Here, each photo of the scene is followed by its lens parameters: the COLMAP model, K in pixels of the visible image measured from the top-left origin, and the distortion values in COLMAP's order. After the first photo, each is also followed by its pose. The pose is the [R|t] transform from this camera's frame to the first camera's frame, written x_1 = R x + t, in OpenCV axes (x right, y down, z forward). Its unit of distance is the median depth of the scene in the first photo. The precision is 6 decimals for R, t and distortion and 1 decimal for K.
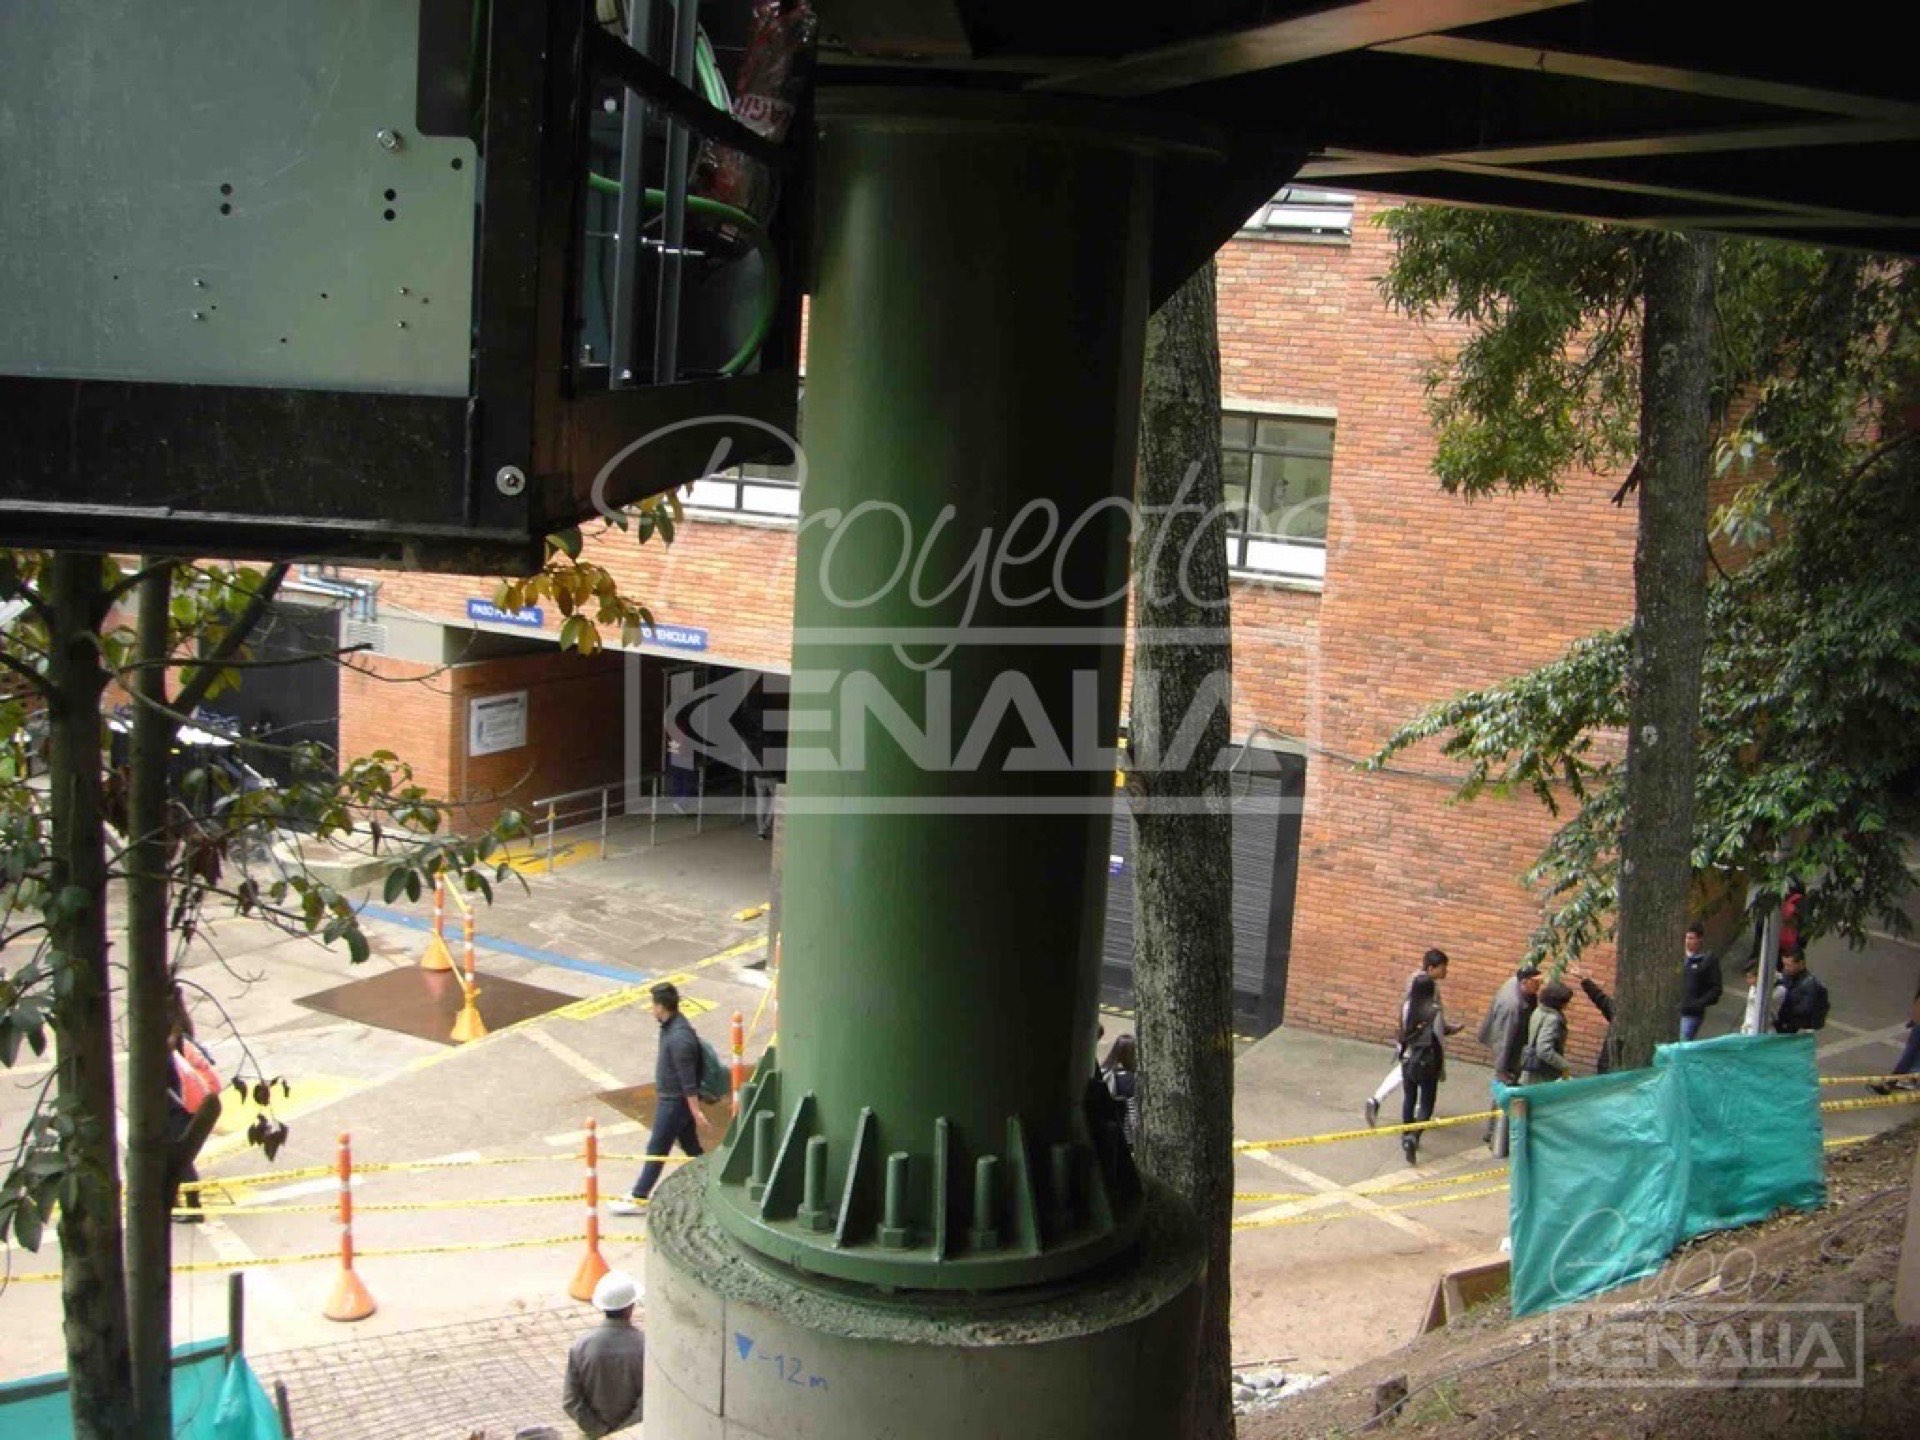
lens RADIAL K [[2154.6, 0, 960.0], [0, 2154.6, 720.0], [0, 0, 1]] dist [-0.141200, 0.007863]
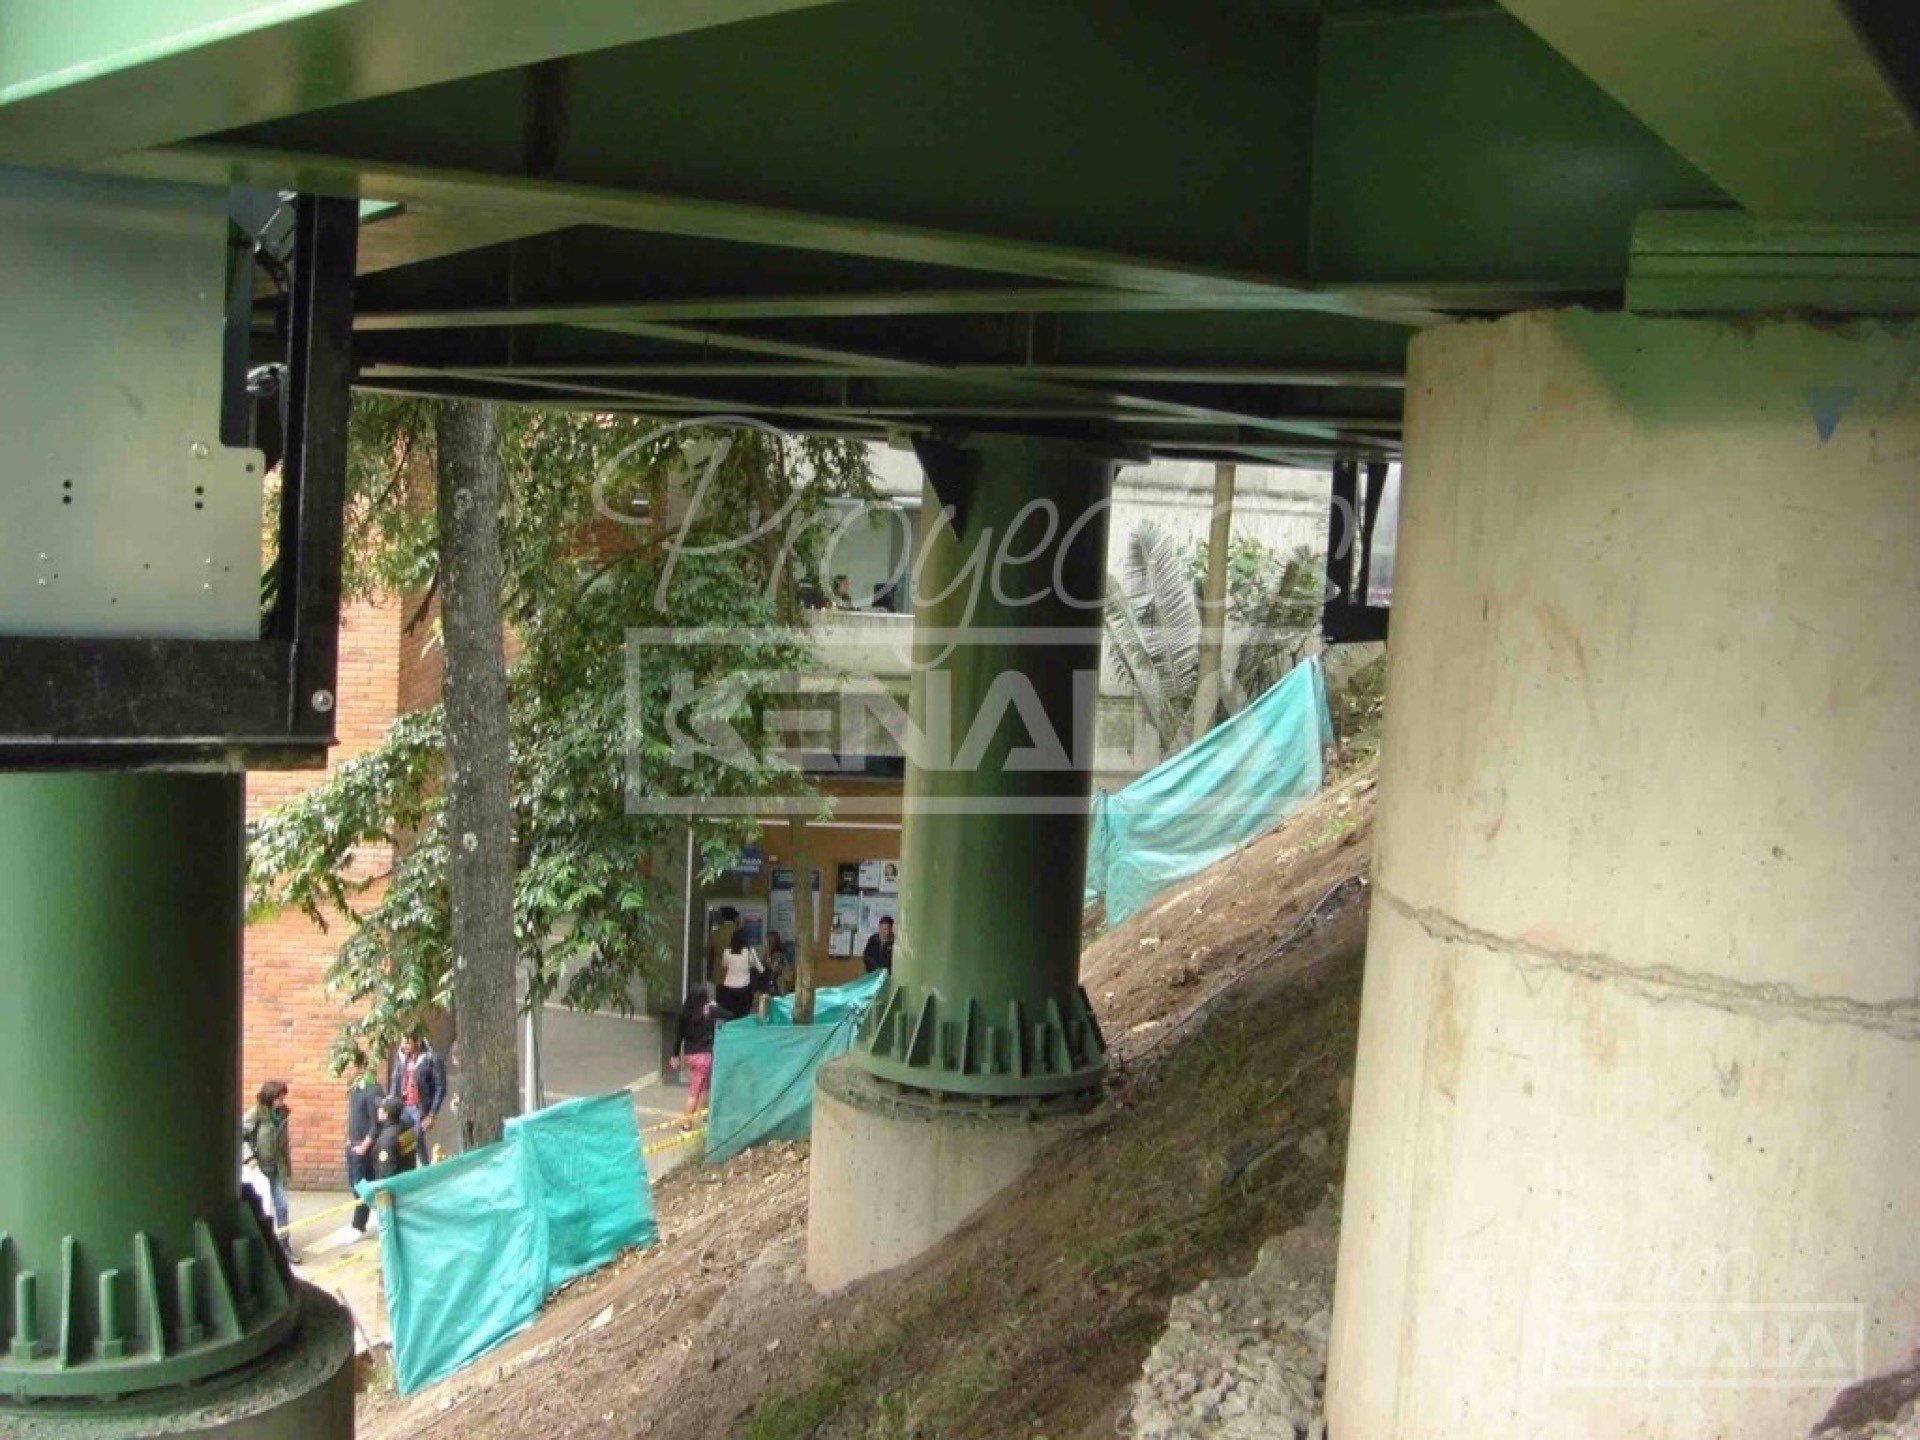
lens RADIAL K [[2154.6, 0, 960.0], [0, 2154.6, 720.0], [0, 0, 1]] dist [-0.141200, 0.007863]
pose [[0.811182, -0.069585, 0.580640, -0.105937], [0.101700, 0.994552, -0.022891, -0.004033], [-0.575883, 0.077620, 0.813839, -0.055640]]
